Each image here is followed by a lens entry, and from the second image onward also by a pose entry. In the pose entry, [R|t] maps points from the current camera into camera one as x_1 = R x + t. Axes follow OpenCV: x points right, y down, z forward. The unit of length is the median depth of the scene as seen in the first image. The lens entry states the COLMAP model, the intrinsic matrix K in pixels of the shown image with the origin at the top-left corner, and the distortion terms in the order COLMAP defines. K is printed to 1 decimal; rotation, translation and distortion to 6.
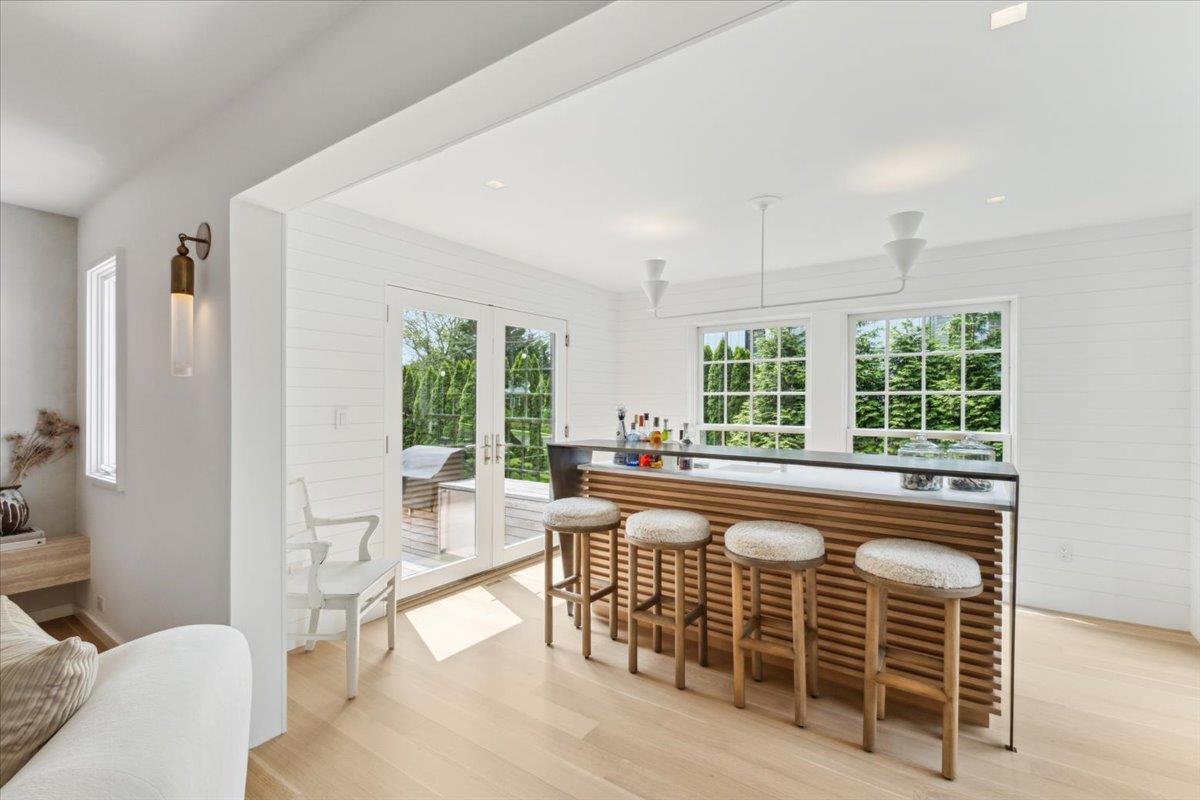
lens RADIAL K [[530.4, 0, 600.0], [0, 530.4, 400.0], [0, 0, 1]] dist [-0.002779, -0.000408]
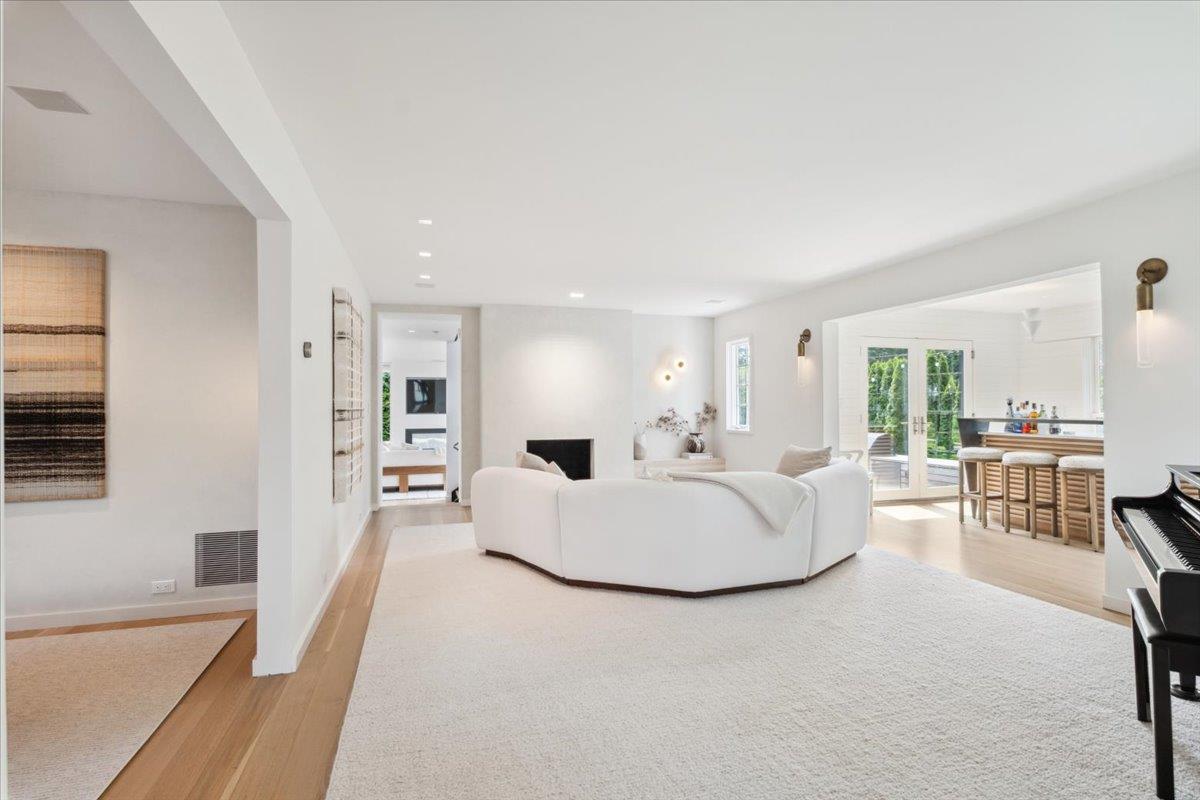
lens RADIAL K [[580.9, 0, 600.0], [0, 580.9, 400.0], [0, 0, 1]] dist [-0.002548, -0.000763]
pose [[0.794914, -0.012514, -0.606593, 0.128611], [0.008423, 0.999919, -0.009591, 0.028810], [0.606663, 0.002515, 0.794955, -1.297193]]
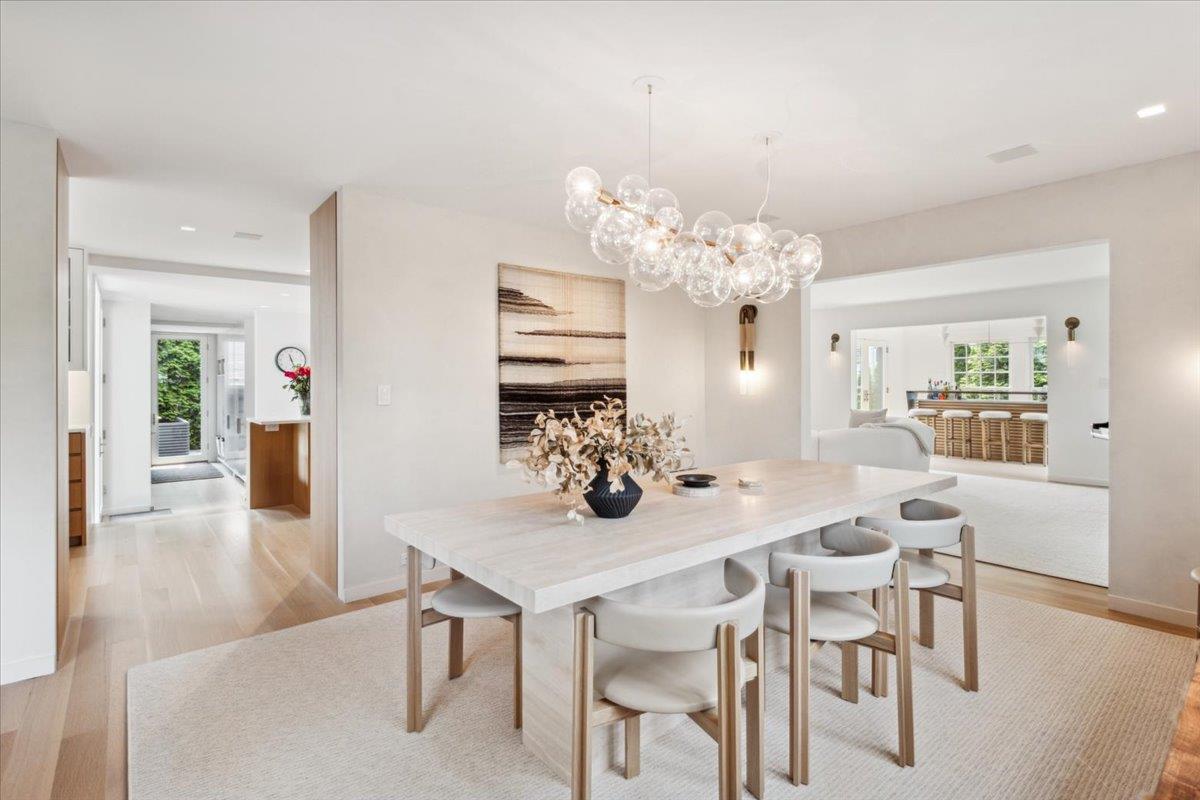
lens RADIAL K [[575.7, 0, 602.1], [0, 575.7, 374.7], [0, 0, 1]] dist [0.000499, 0.000123]
pose [[0.965052, -0.006953, -0.261967, -0.874719], [0.006296, 0.999975, -0.003346, -0.006887], [0.261984, 0.001580, 0.965071, -2.484748]]
